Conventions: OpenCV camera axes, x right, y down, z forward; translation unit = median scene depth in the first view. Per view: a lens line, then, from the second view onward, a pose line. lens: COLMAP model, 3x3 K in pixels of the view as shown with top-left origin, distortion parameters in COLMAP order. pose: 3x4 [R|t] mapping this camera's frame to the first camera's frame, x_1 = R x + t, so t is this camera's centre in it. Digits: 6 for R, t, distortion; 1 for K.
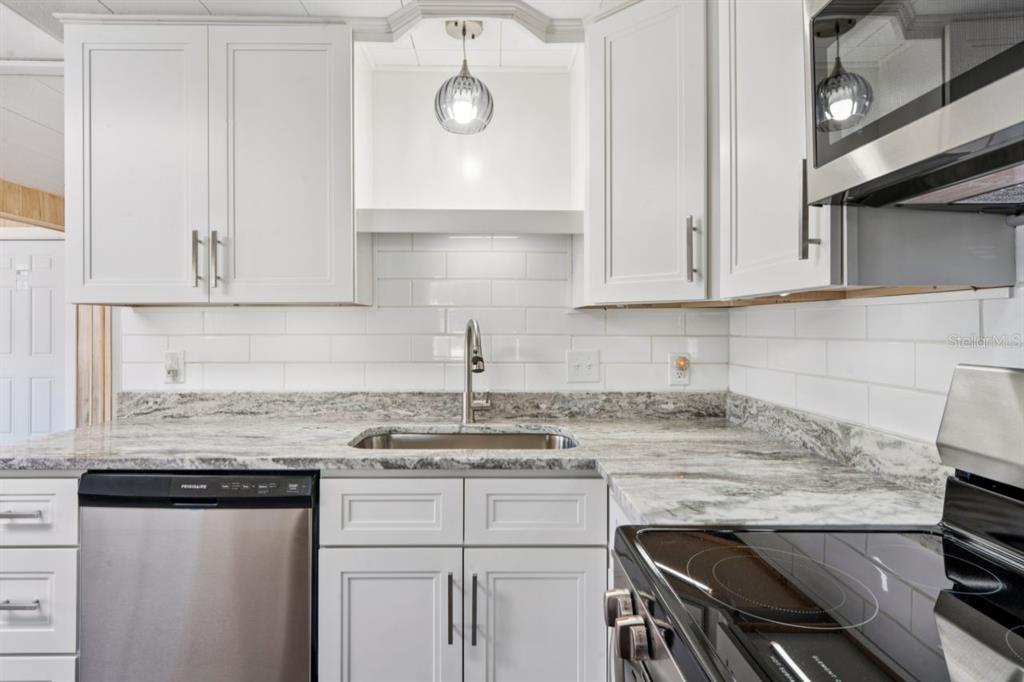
lens RADIAL K [[529.9, 0, 502.8], [0, 529.9, 324.3], [0, 0, 1]] dist [-0.006136, 0.000410]
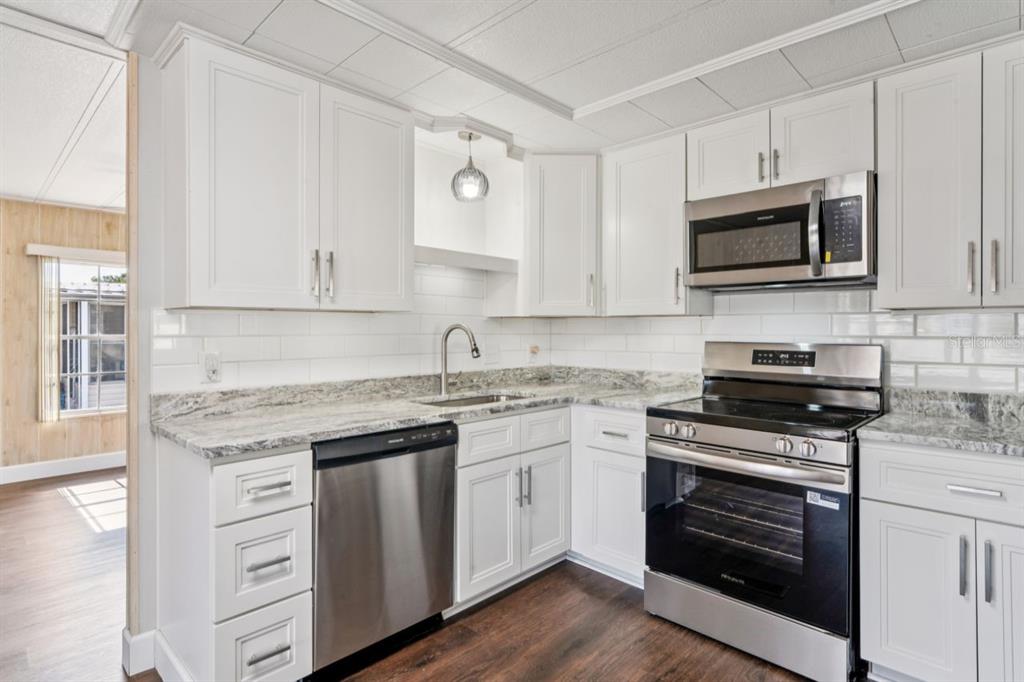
lens RADIAL K [[529.9, 0, 501.4], [0, 529.9, 332.6], [0, 0, 1]] dist [-0.006136, 0.000410]
pose [[0.708511, -0.004479, 0.705685, -0.961623], [-0.004833, 0.999926, 0.011198, -0.001783], [-0.705683, -0.011344, 0.708437, -0.145866]]
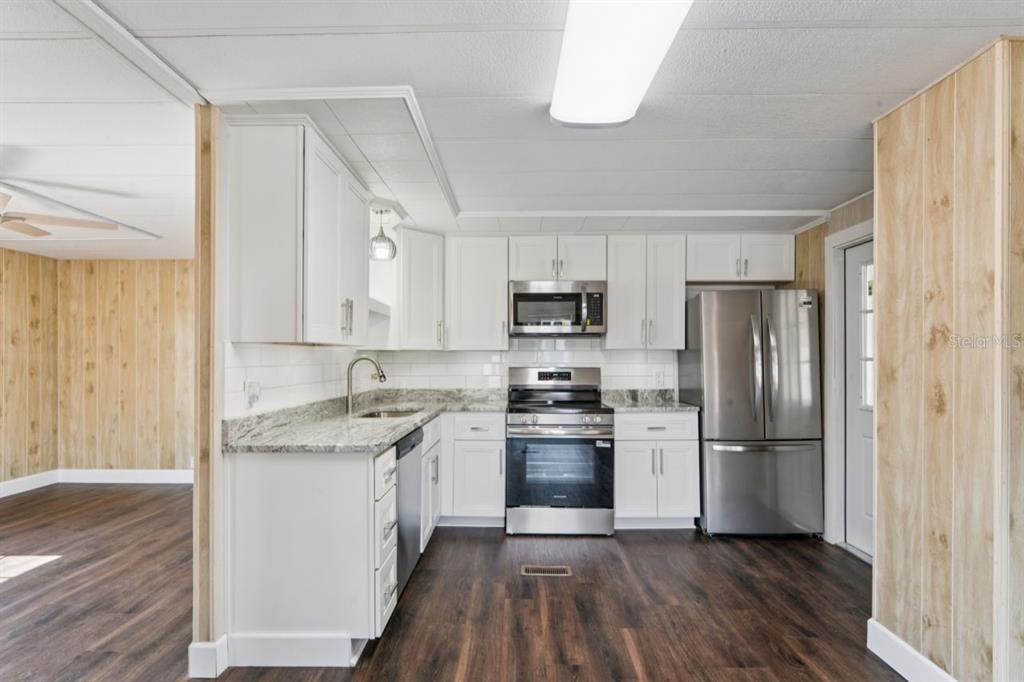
lens RADIAL K [[529.9, 0, 519.6], [0, 529.9, 357.4], [0, 0, 1]] dist [-0.006136, 0.000410]
pose [[0.009179, 0.002806, 0.999954, -1.808695], [-0.006182, 0.999977, -0.002750, -0.001224], [-0.999939, -0.006156, 0.009196, 0.395828]]
